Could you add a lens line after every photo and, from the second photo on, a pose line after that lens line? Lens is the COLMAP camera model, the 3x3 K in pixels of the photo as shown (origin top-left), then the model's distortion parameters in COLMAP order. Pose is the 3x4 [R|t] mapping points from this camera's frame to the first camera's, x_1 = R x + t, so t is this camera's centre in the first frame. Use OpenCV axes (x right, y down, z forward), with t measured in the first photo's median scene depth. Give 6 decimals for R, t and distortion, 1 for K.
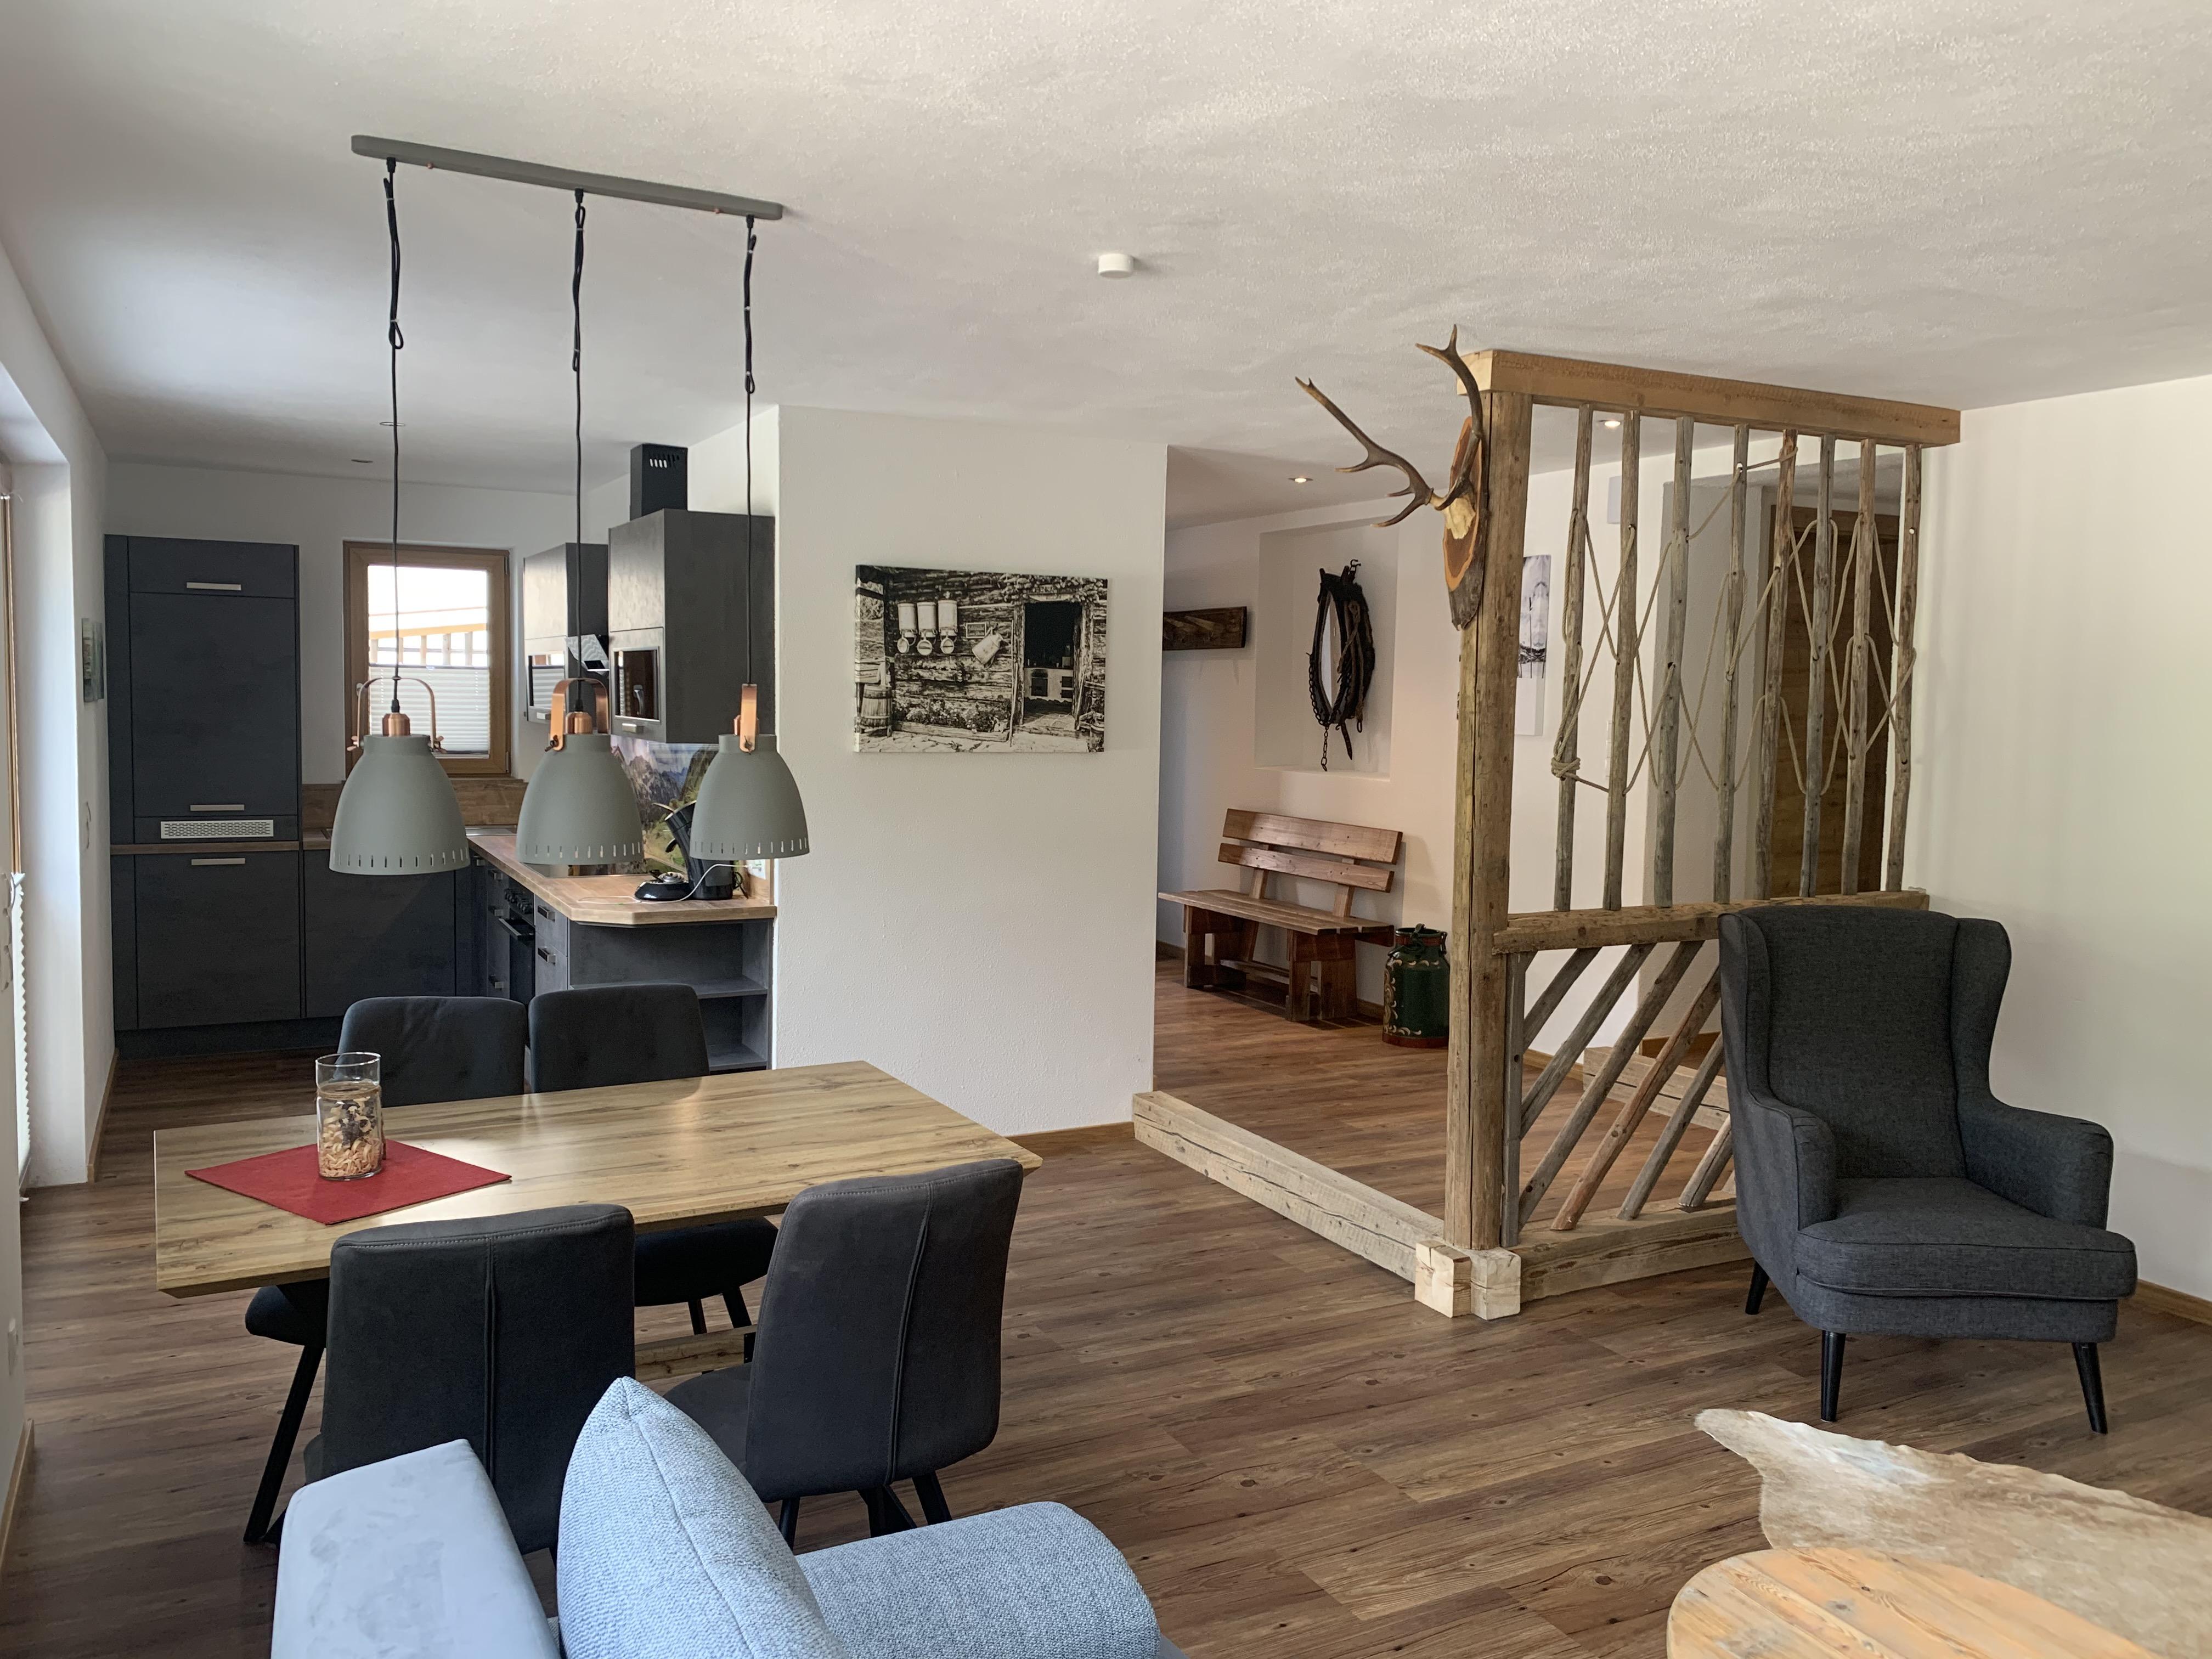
lens RADIAL K [[1689.7, 0, 1106.0], [0, 1689.7, 829.5], [0, 0, 1]] dist [0.006663, 0.001734]
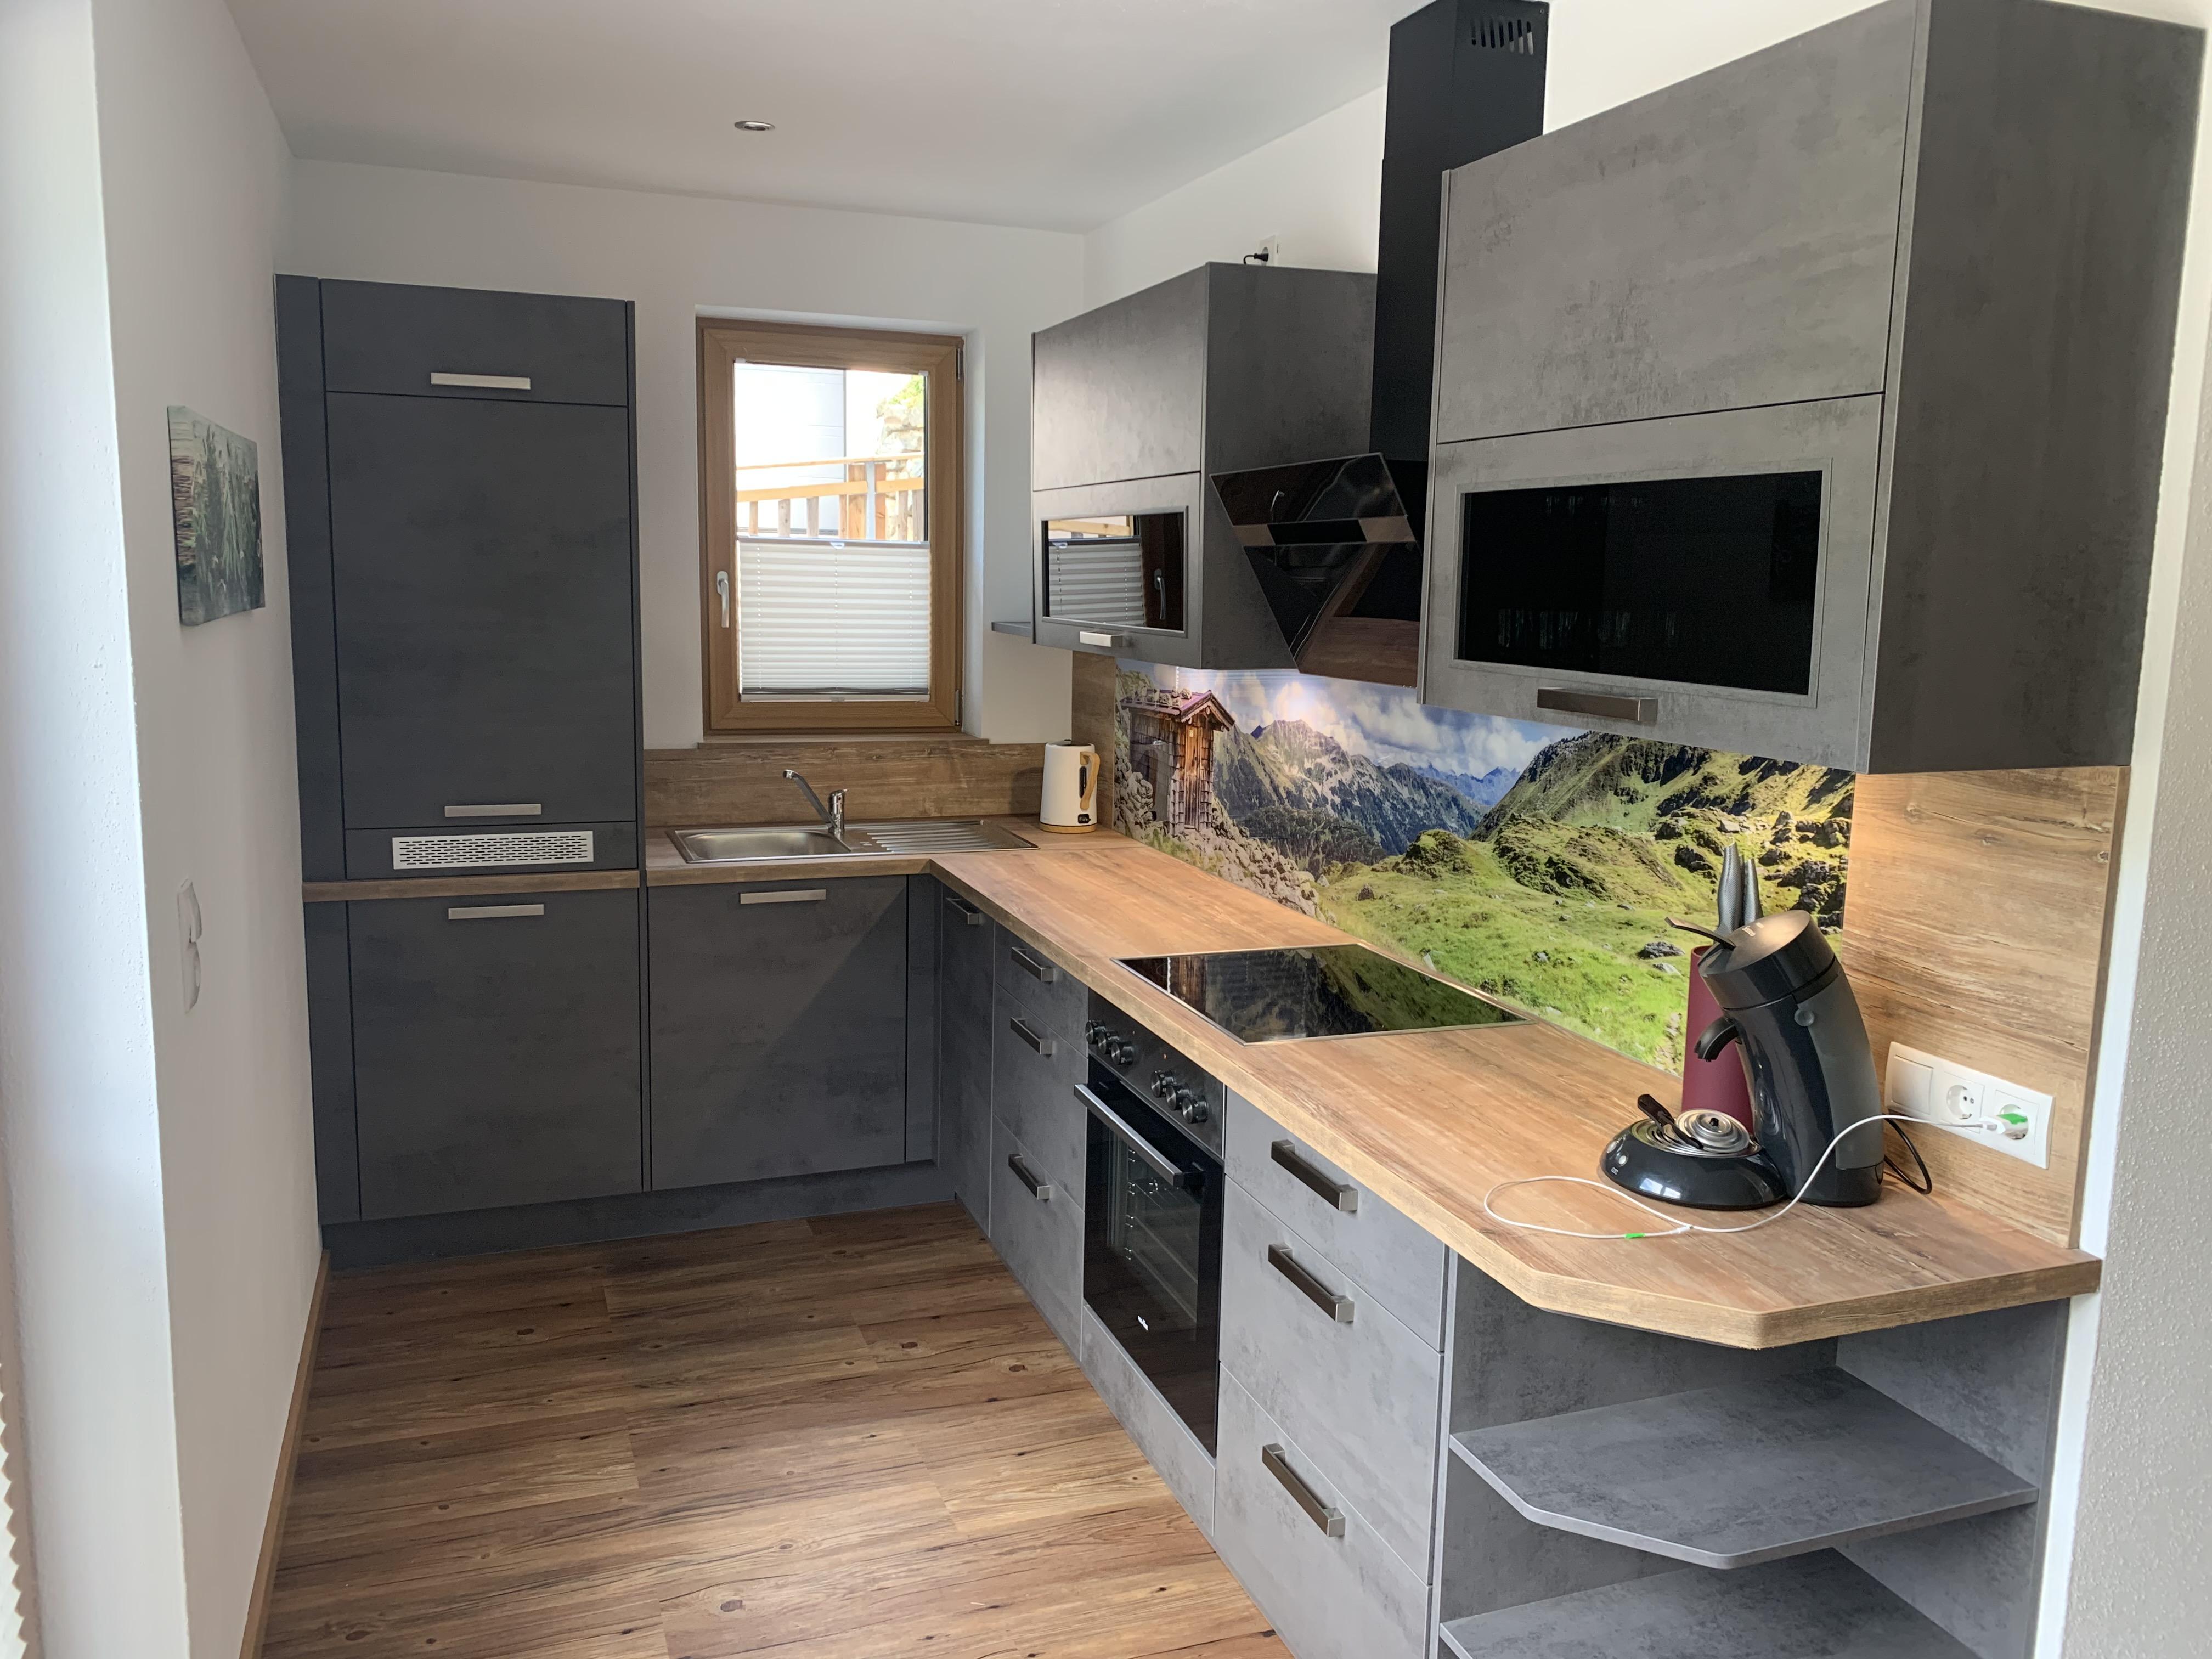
lens RADIAL K [[1689.7, 0, 1106.0], [0, 1689.7, 829.5], [0, 0, 1]] dist [0.006663, 0.001734]
pose [[0.991170, 0.021335, -0.130870, -0.214619], [-0.012285, 0.997501, 0.069574, -0.036682], [0.132027, -0.067352, 0.988955, 0.405260]]
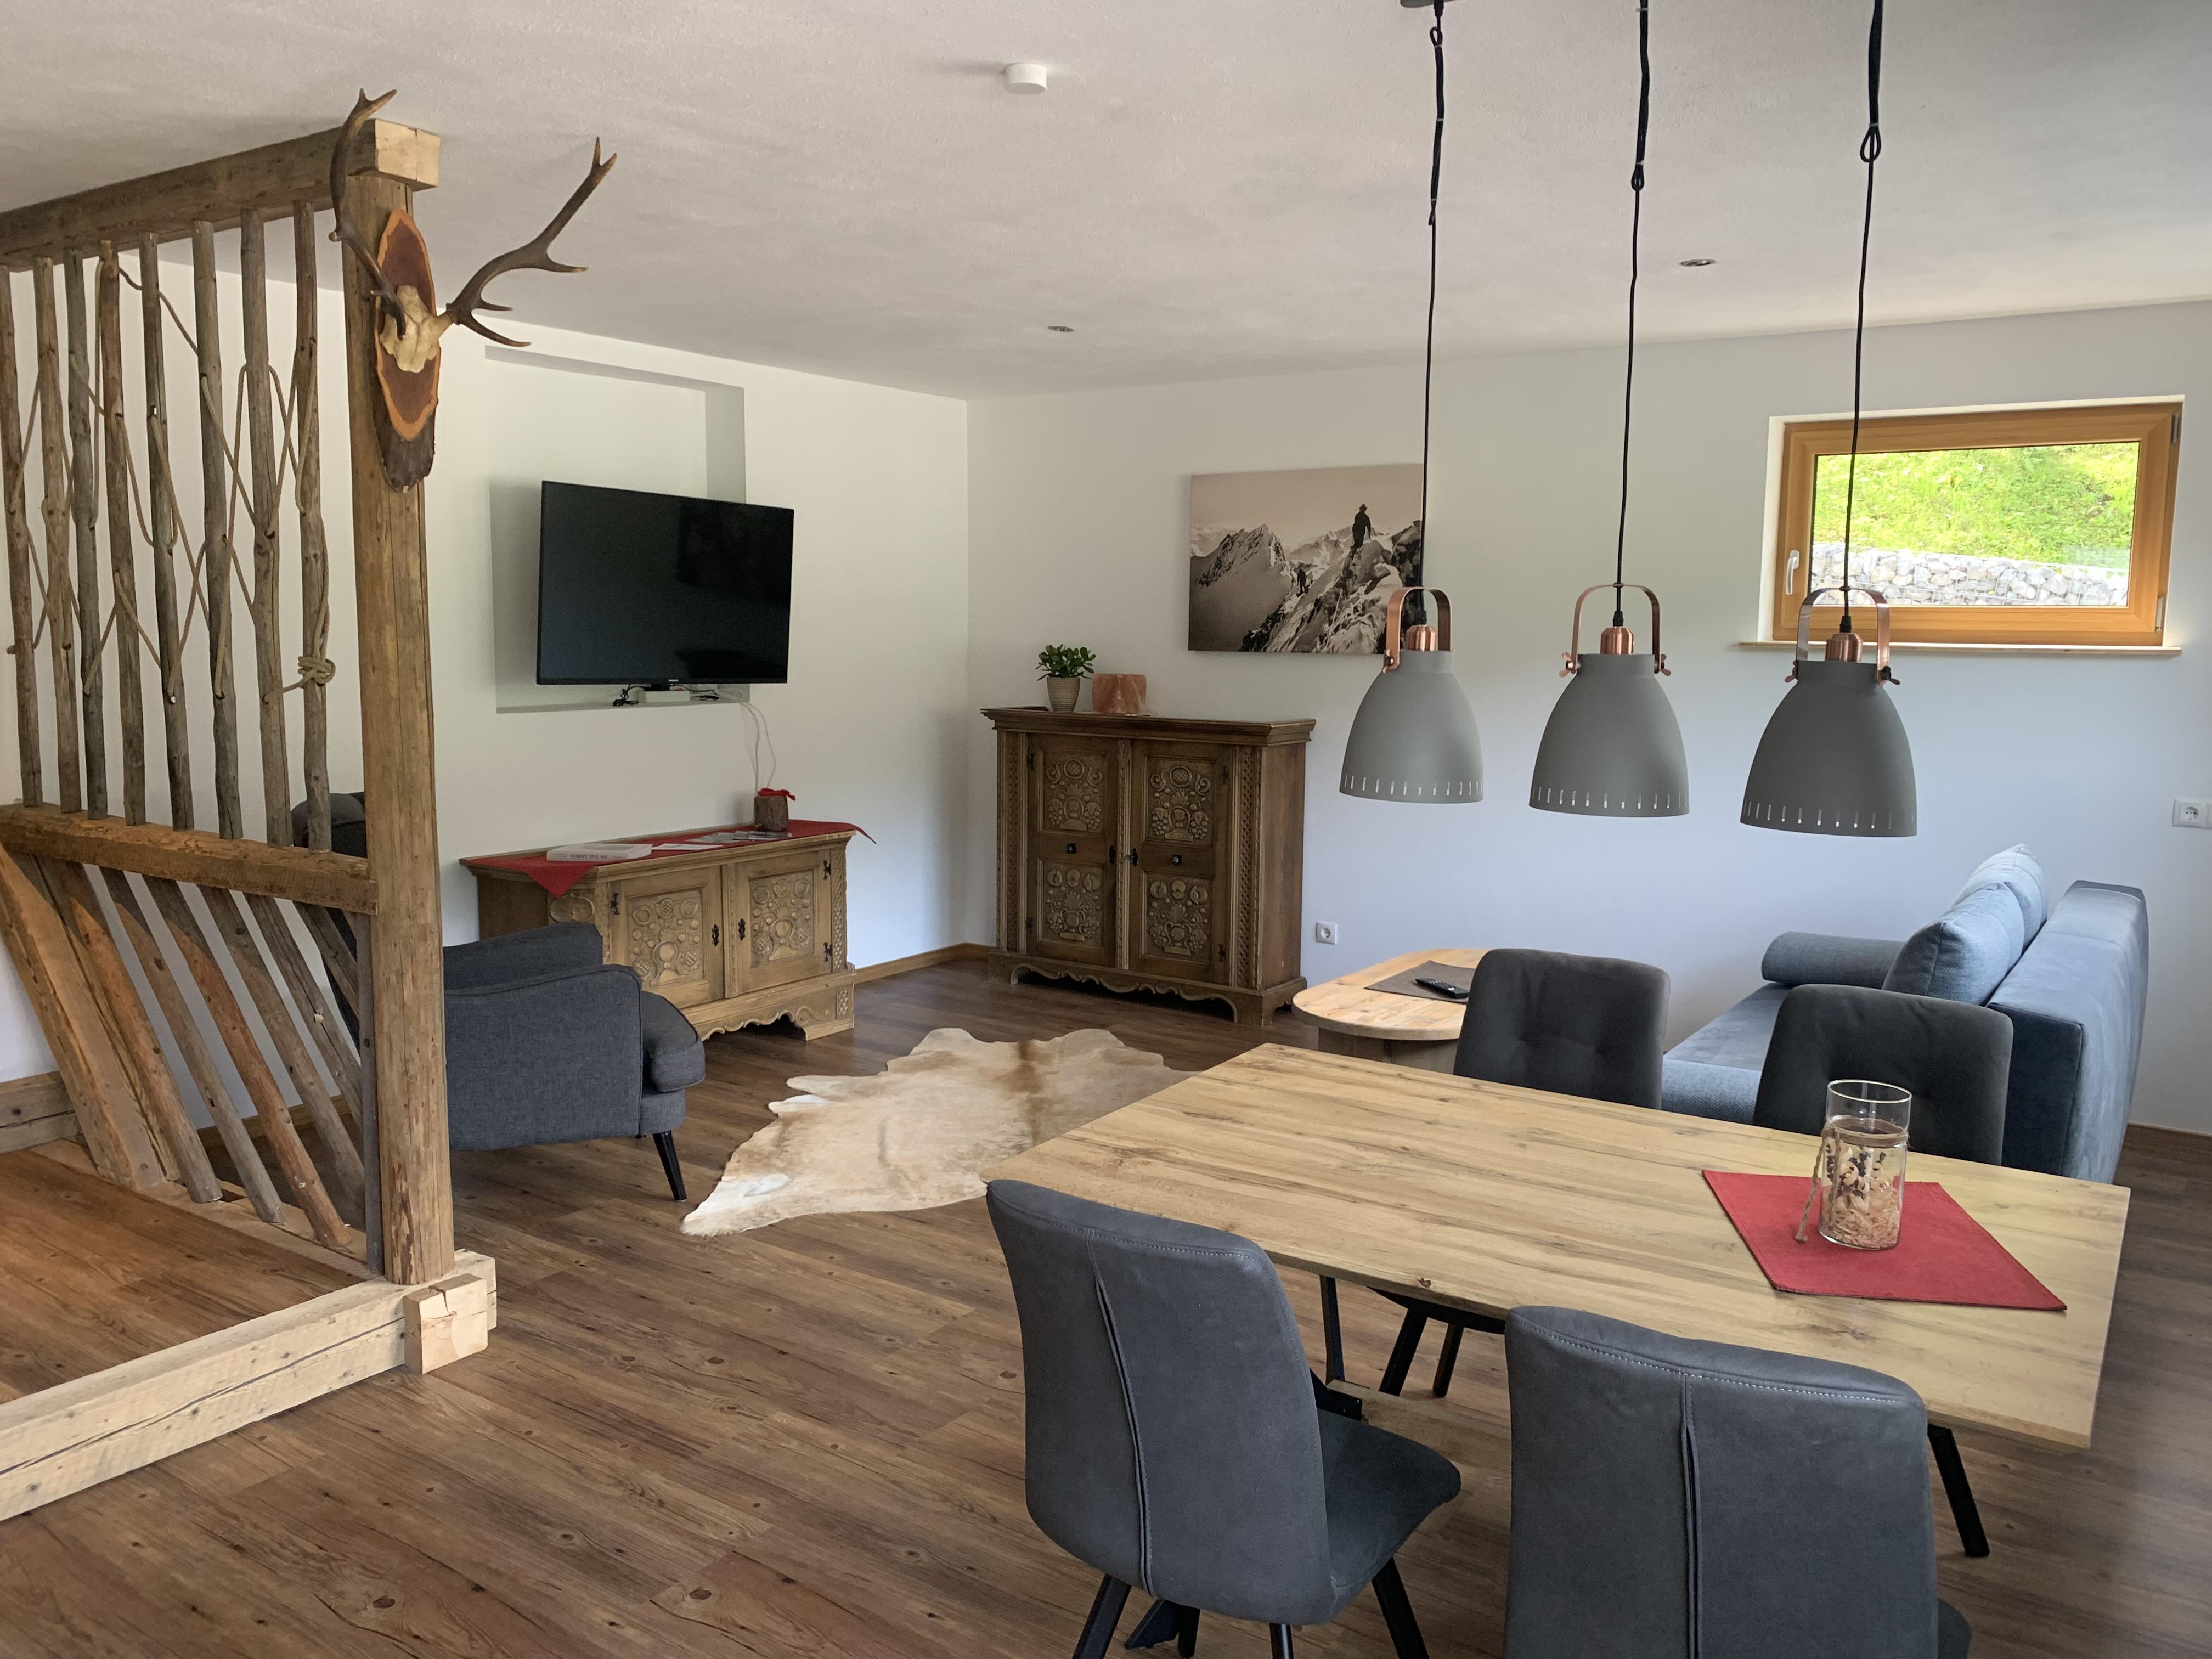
lens RADIAL K [[1689.7, 0, 1106.0], [0, 1689.7, 829.5], [0, 0, 1]] dist [0.006663, 0.001734]
pose [[-0.478552, -0.130448, 0.868315, -0.898017], [0.046568, 0.983741, 0.173453, -0.123543], [-0.876823, 0.123442, -0.464697, 1.588715]]
